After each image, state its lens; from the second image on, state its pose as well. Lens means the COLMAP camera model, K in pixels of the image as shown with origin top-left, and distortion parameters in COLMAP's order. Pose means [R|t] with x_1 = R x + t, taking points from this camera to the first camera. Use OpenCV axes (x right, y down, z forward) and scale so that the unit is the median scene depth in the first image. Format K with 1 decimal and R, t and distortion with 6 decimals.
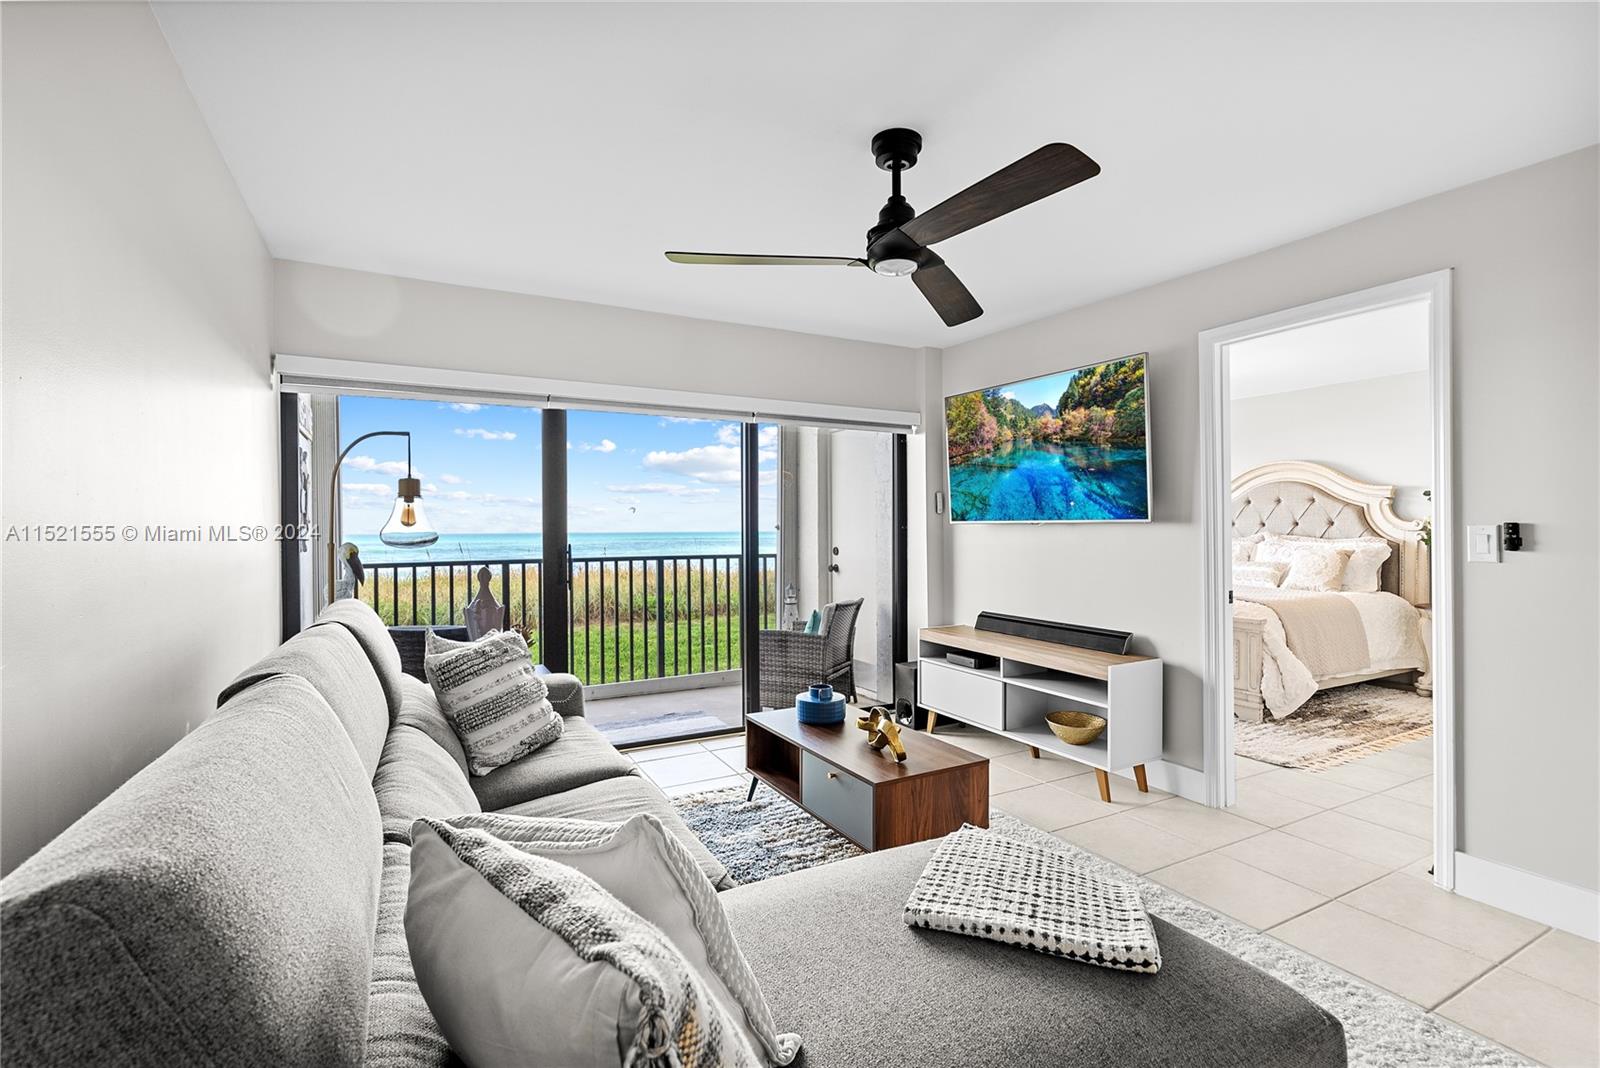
lens RADIAL K [[729.1, 0, 811.1], [0, 729.1, 531.0], [0, 0, 1]] dist [-0.009230, 0.004988]
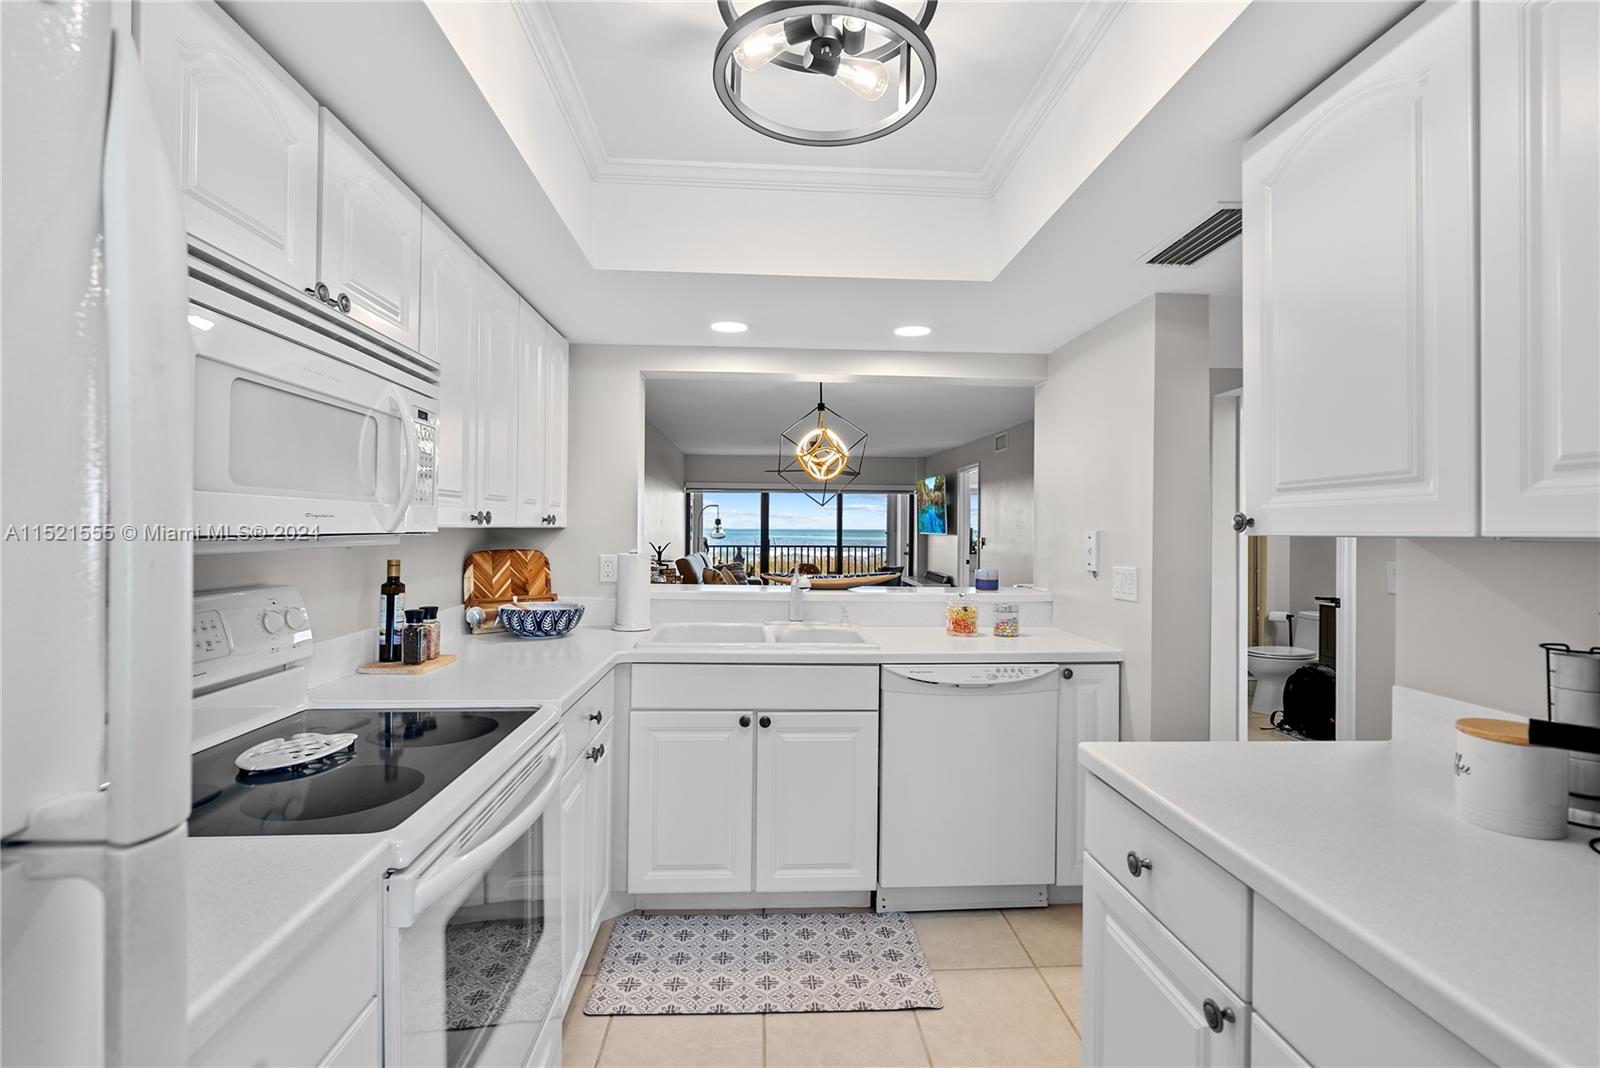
lens RADIAL K [[729.1, 0, 828.3], [0, 729.1, 527.5], [0, 0, 1]] dist [-0.009230, 0.004988]
pose [[0.913963, 0.011349, -0.405638, 0.964352], [-0.012658, 0.999920, -0.000544, -0.027026], [0.405599, 0.005632, 0.914034, -1.411885]]
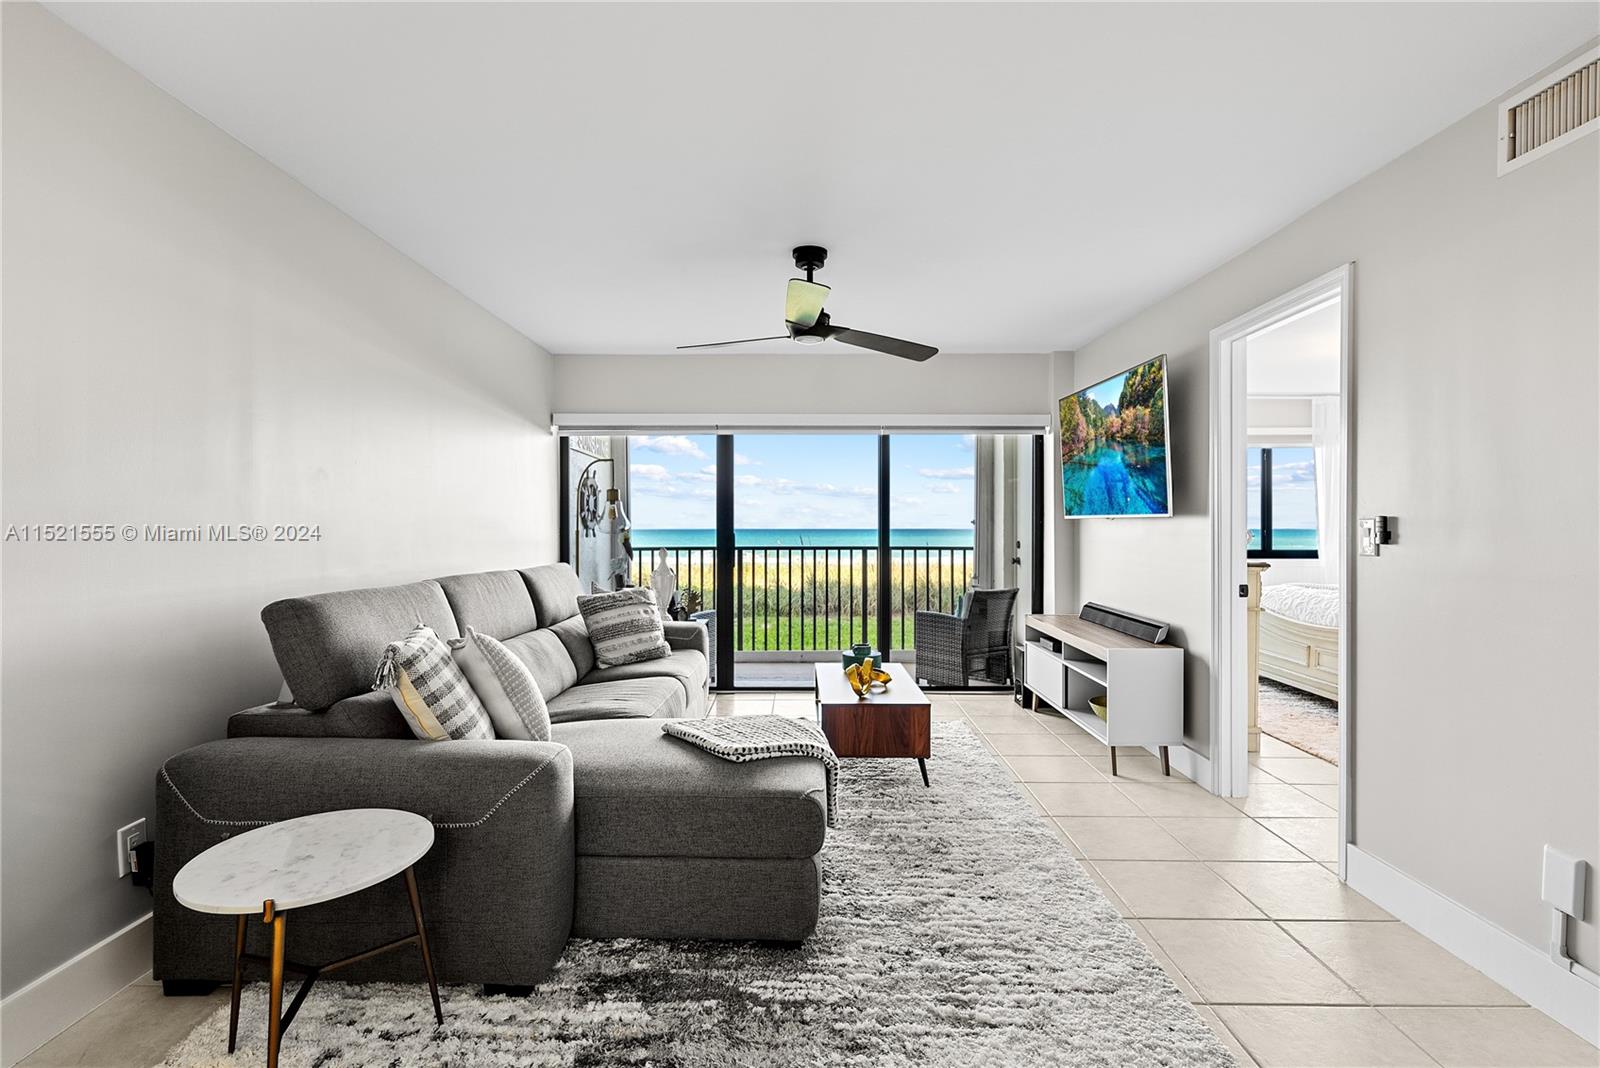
lens RADIAL K [[771.4, 0, 803.3], [0, 771.4, 531.1], [0, 0, 1]] dist [-0.005071, 0.007111]
pose [[0.873031, 0.007209, -0.487612, 0.442898], [-0.004958, 0.999970, 0.005907, 0.003989], [0.487640, -0.002740, 0.873041, -0.174247]]
